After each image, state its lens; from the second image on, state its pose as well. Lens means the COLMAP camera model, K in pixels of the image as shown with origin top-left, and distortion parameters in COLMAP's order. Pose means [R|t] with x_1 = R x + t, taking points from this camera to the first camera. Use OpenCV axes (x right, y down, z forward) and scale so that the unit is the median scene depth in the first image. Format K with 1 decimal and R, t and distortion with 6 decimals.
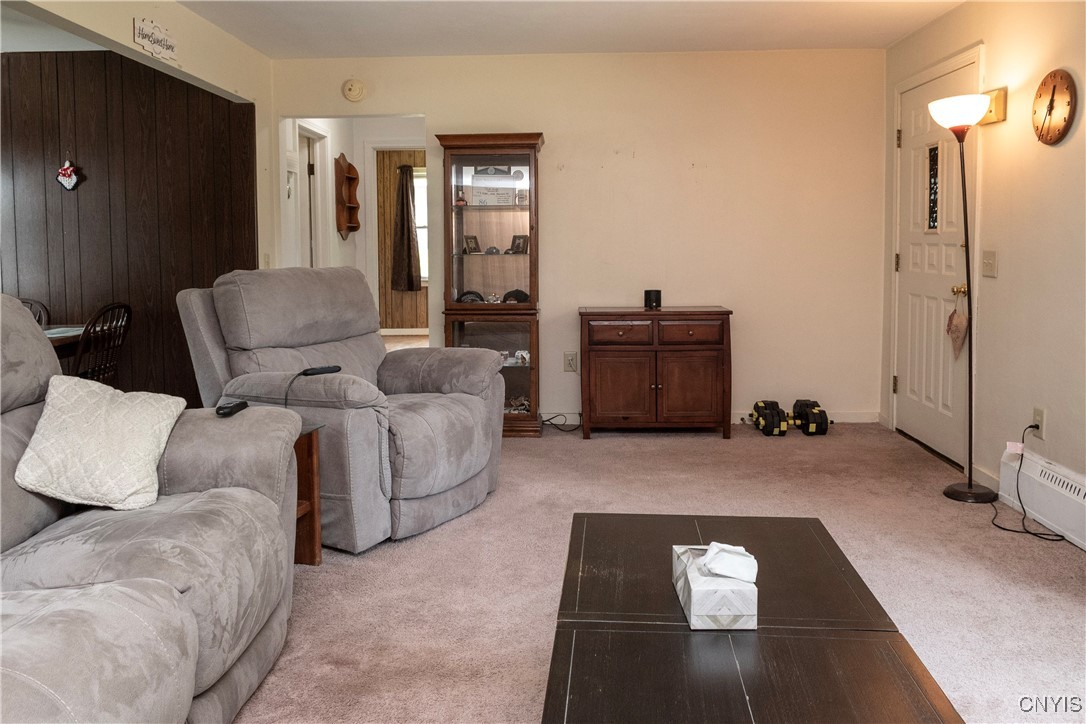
lens RADIAL K [[865.3, 0, 535.1], [0, 865.3, 358.9], [0, 0, 1]] dist [-0.006004, -0.015293]
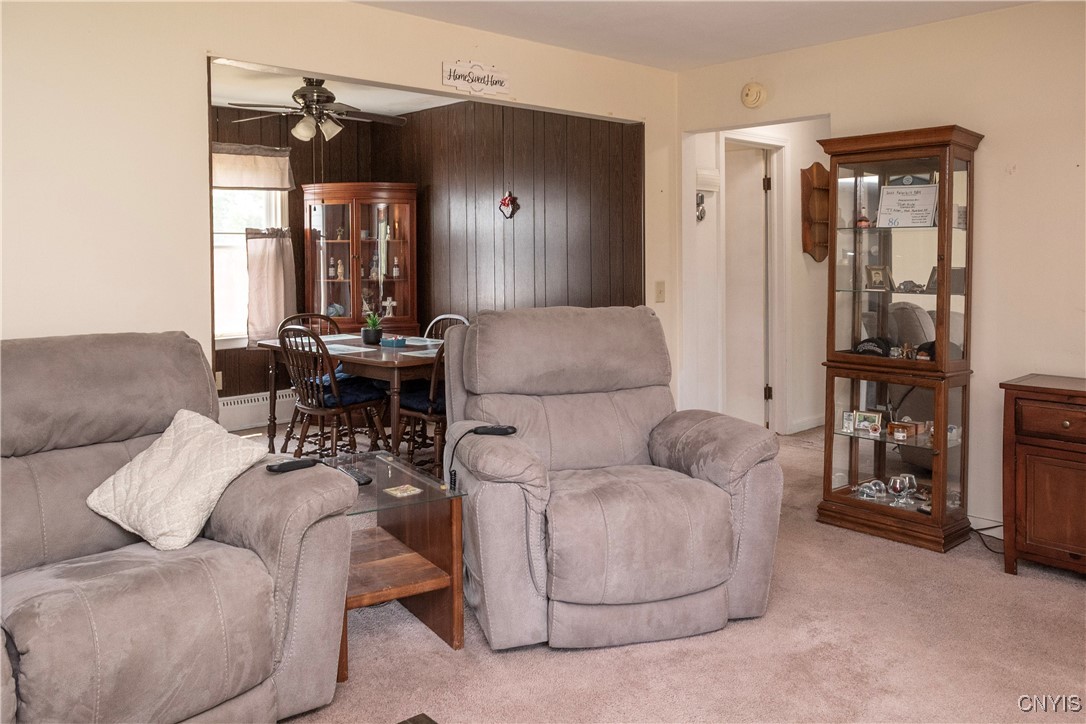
lens RADIAL K [[865.3, 0, 539.3], [0, 865.3, 324.0], [0, 0, 1]] dist [-0.006004, -0.015293]
pose [[0.701652, 0.065519, -0.709501, 0.268590], [-0.093723, 0.995598, -0.000748, -0.065032], [0.706329, 0.067022, 0.704704, 0.265400]]
